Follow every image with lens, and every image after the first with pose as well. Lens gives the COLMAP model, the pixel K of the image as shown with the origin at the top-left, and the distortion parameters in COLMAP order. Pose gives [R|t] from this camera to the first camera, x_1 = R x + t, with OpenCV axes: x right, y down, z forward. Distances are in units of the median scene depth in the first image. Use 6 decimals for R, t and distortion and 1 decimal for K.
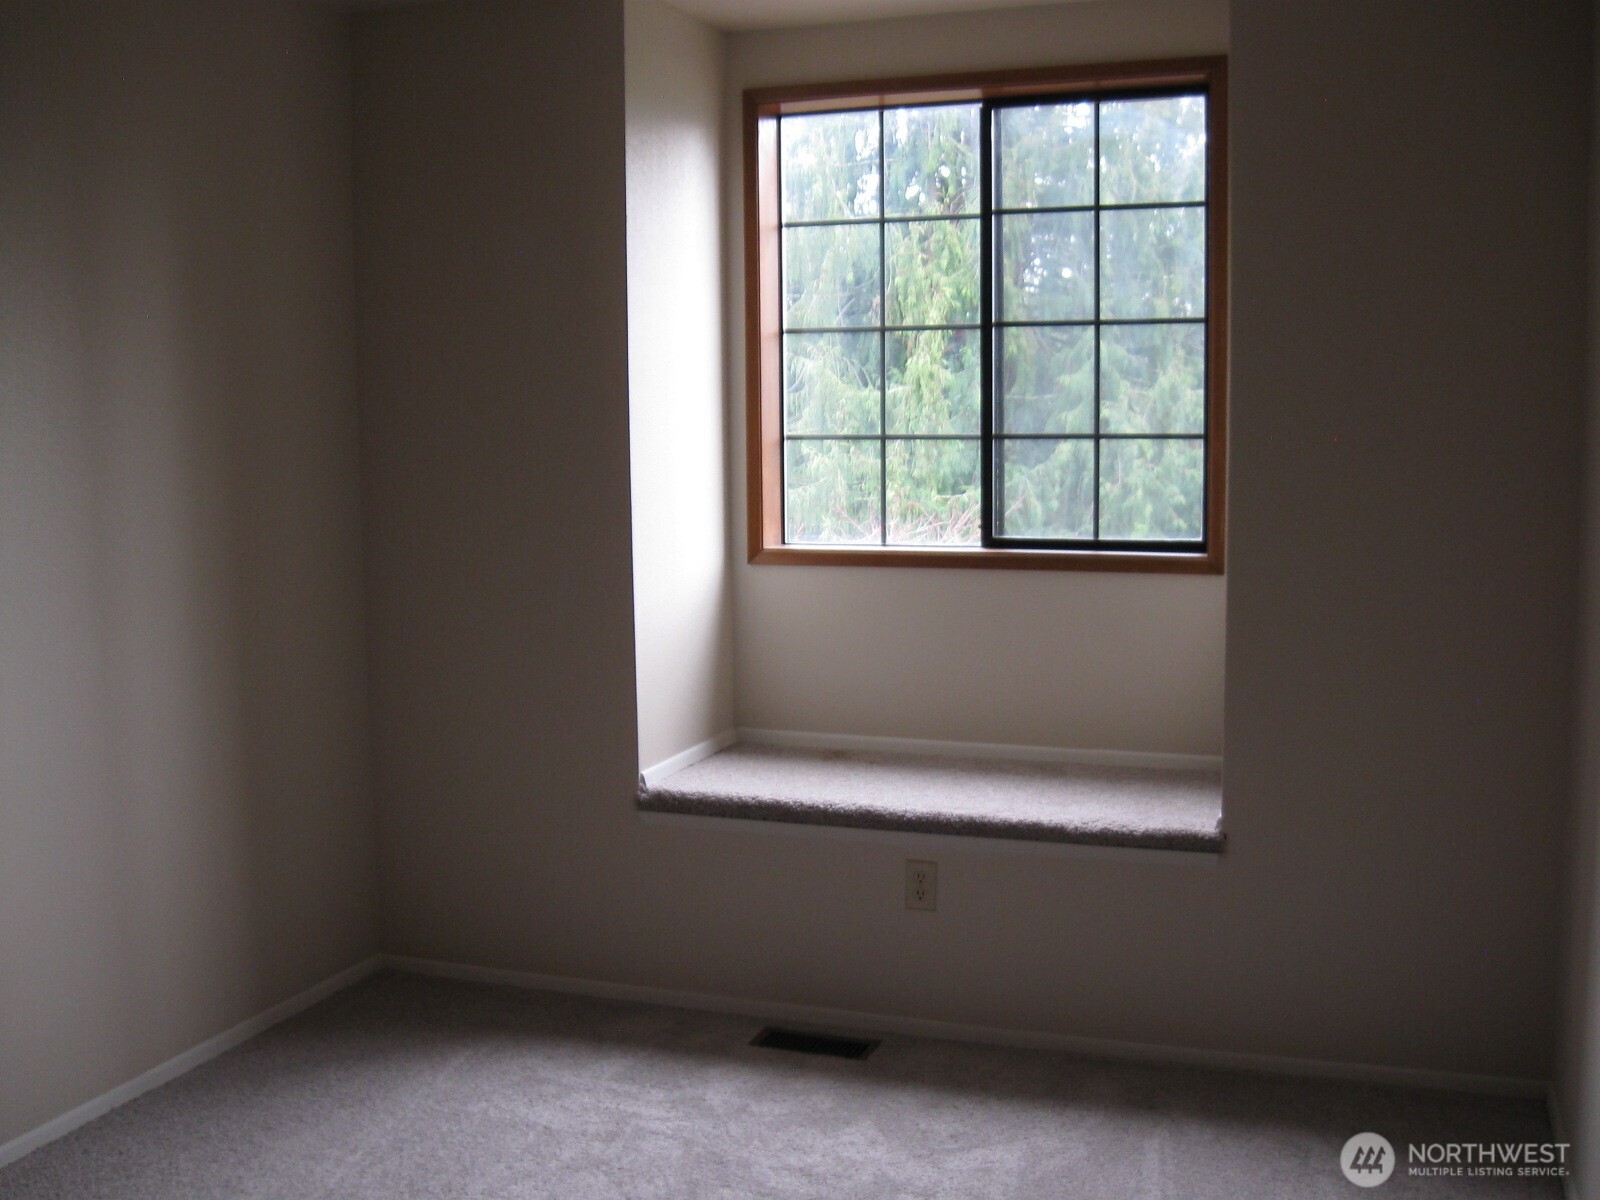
lens RADIAL K [[1706.2, 0, 799.8], [0, 1706.2, 595.3], [0, 0, 1]] dist [-0.098697, 0.000000]
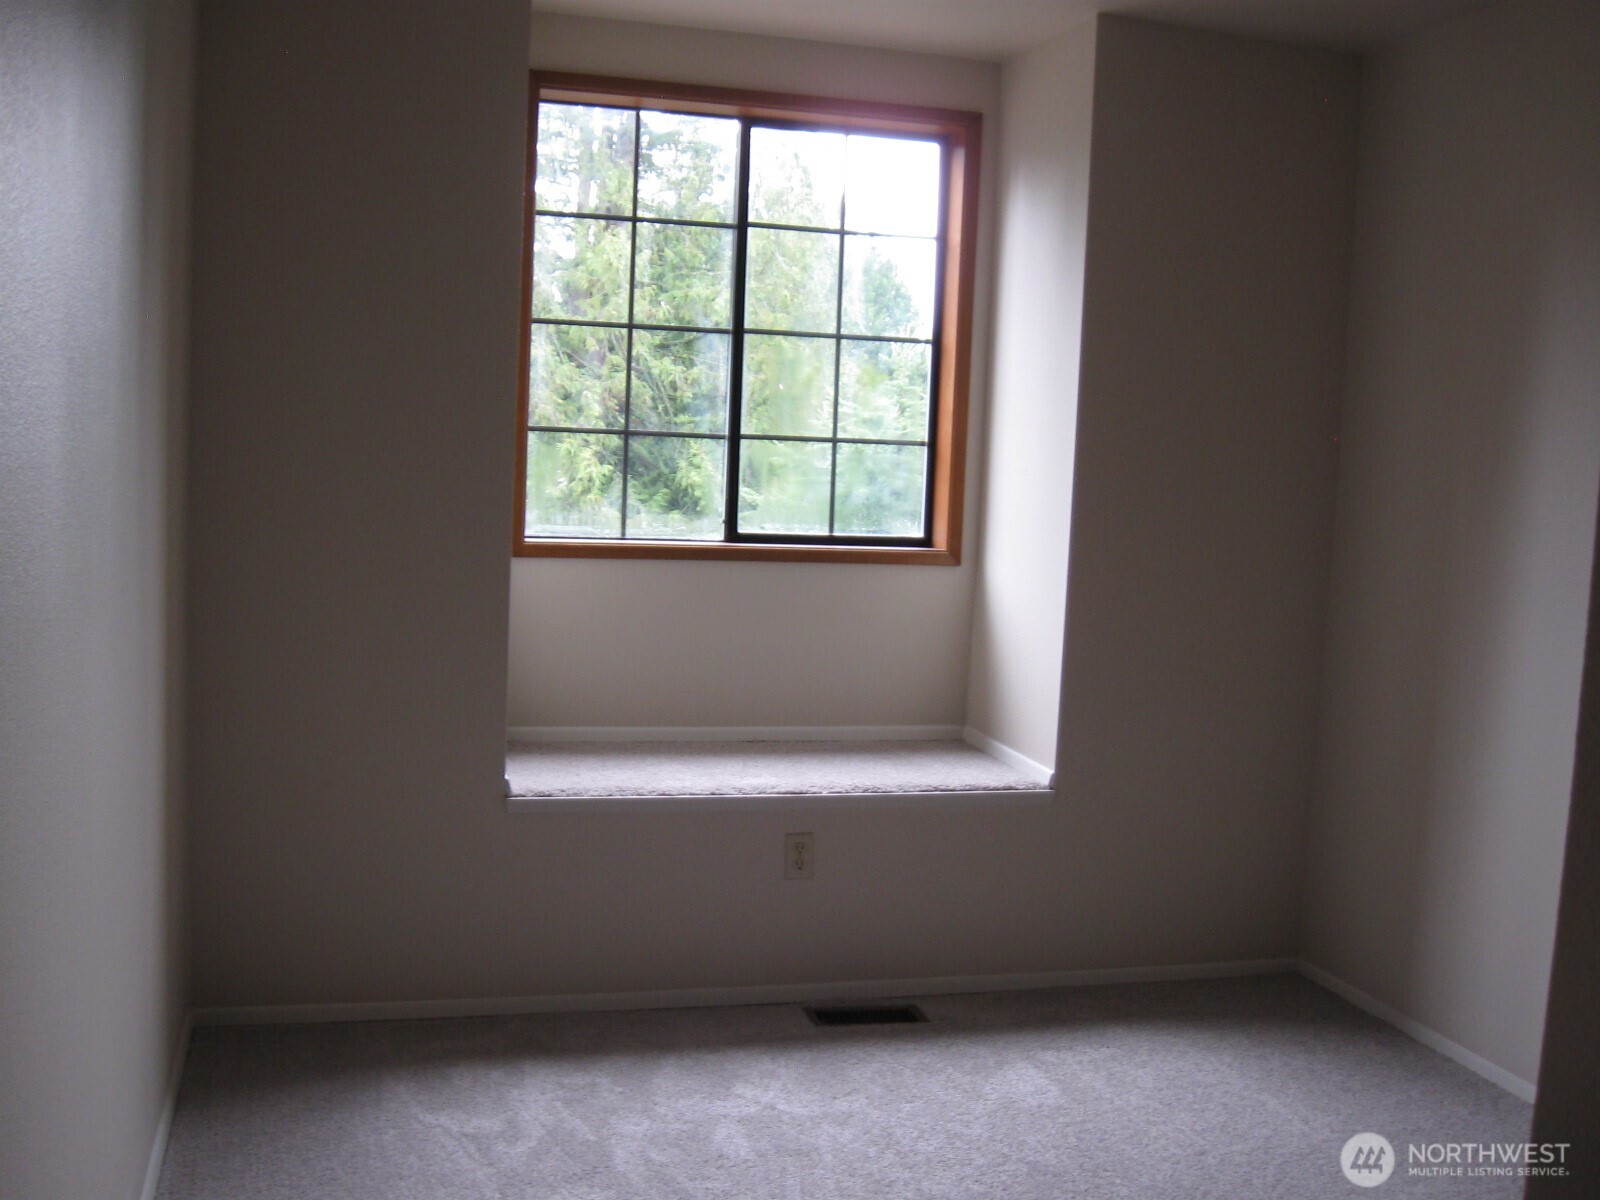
lens RADIAL K [[1706.2, 0, 799.0], [0, 1706.2, 604.1], [0, 0, 1]] dist [-0.098697, 0.000000]
pose [[0.815490, -0.020342, 0.578414, -0.477062], [0.004119, 0.999561, 0.029346, -0.020571], [-0.578757, -0.021549, 0.815215, 0.112324]]
